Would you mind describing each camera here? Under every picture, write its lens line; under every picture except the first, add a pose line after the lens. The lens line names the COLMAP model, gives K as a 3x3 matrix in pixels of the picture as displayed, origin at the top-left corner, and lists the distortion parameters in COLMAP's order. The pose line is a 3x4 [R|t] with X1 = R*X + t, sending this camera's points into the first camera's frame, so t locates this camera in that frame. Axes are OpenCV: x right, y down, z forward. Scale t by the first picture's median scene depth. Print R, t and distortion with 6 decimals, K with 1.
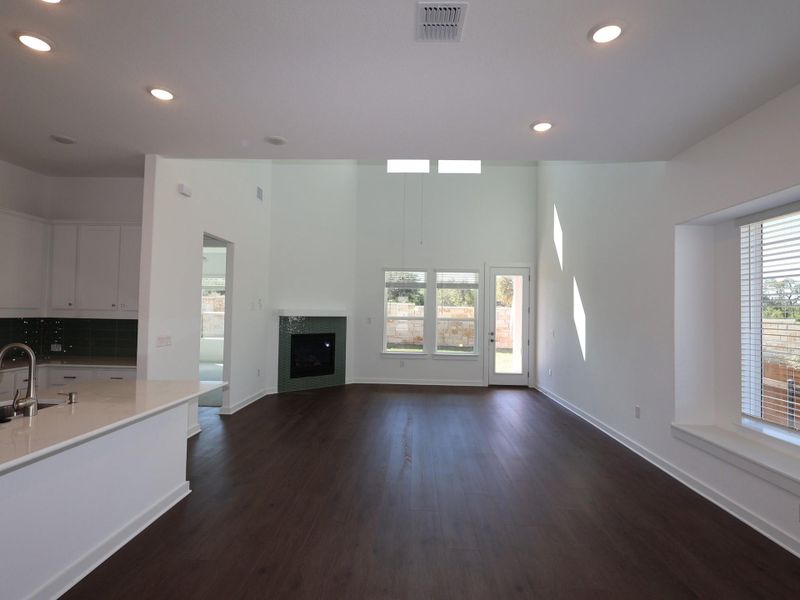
lens RADIAL K [[415.5, 0, 402.3], [0, 415.5, 300.0], [0, 0, 1]] dist [-0.004508, -0.001330]
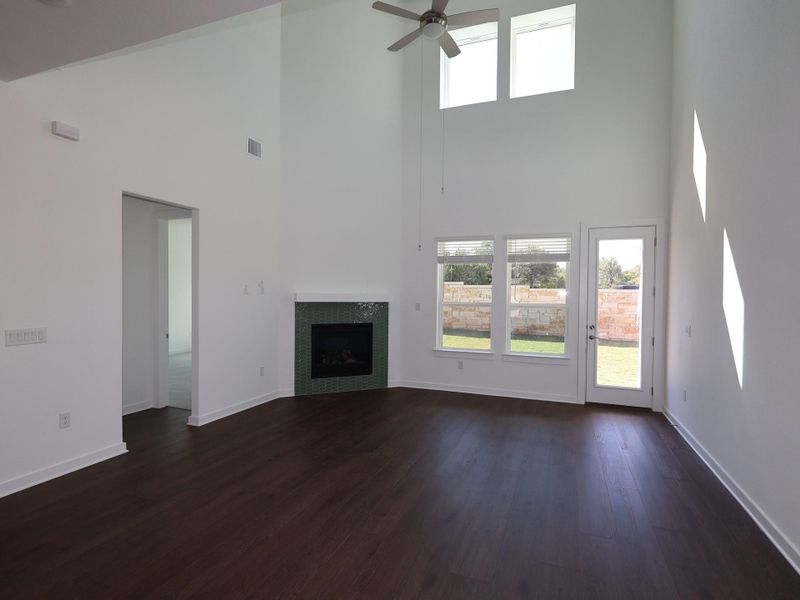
lens RADIAL K [[415.5, 0, 402.3], [0, 415.5, 300.0], [0, 0, 1]] dist [-0.004508, -0.001330]
pose [[0.944599, -0.003139, -0.328212, 0.152326], [0.015205, 0.999299, 0.034205, 0.009715], [0.327875, -0.037300, 0.943985, 0.274223]]
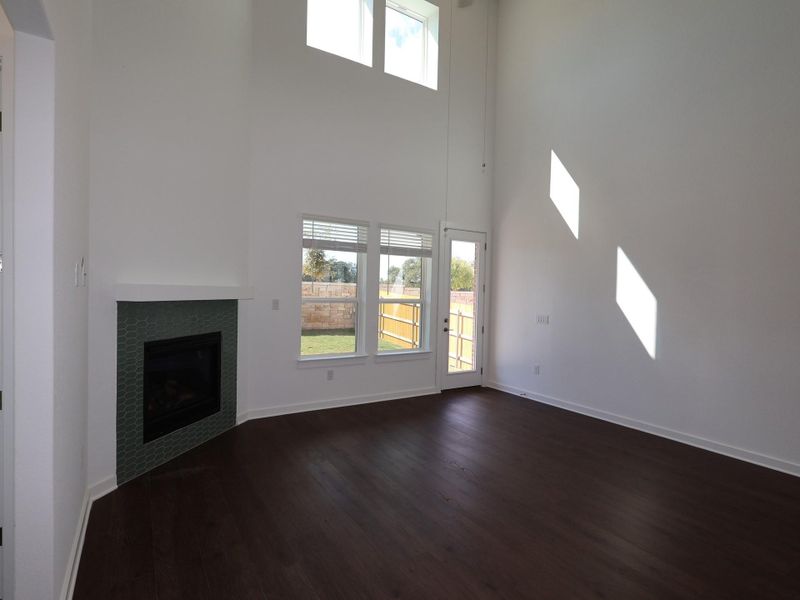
lens RADIAL K [[415.5, 0, 402.3], [0, 415.5, 300.0], [0, 0, 1]] dist [-0.004508, -0.001330]
pose [[0.828625, -0.010312, 0.559709, -0.263348], [-0.024677, 0.998186, 0.054925, 0.007602], [-0.559260, -0.059324, 0.826867, 0.459058]]
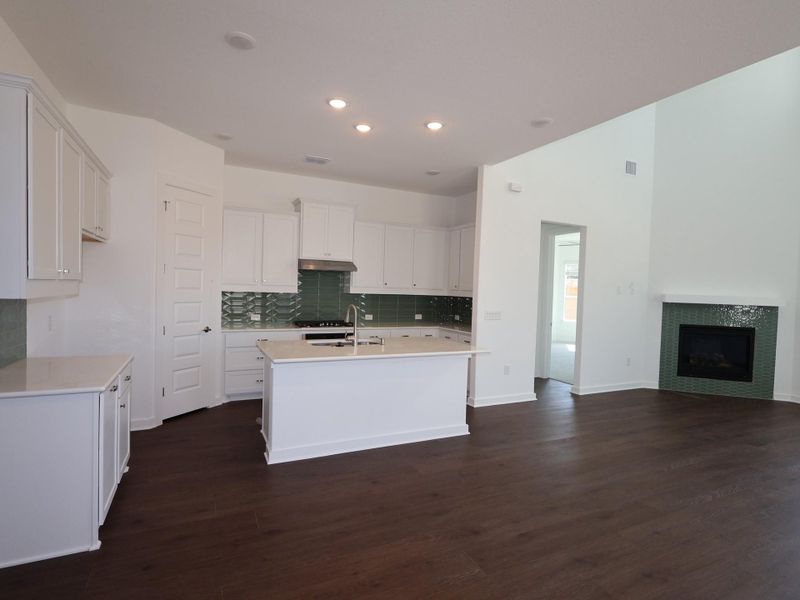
lens RADIAL K [[415.5, 0, 402.3], [0, 415.5, 300.0], [0, 0, 1]] dist [-0.004508, -0.001330]
pose [[0.463762, 0.022458, -0.885675, 0.200999], [0.000148, 0.999677, 0.025427, 0.011048], [0.885960, -0.011923, 0.463609, 0.099878]]
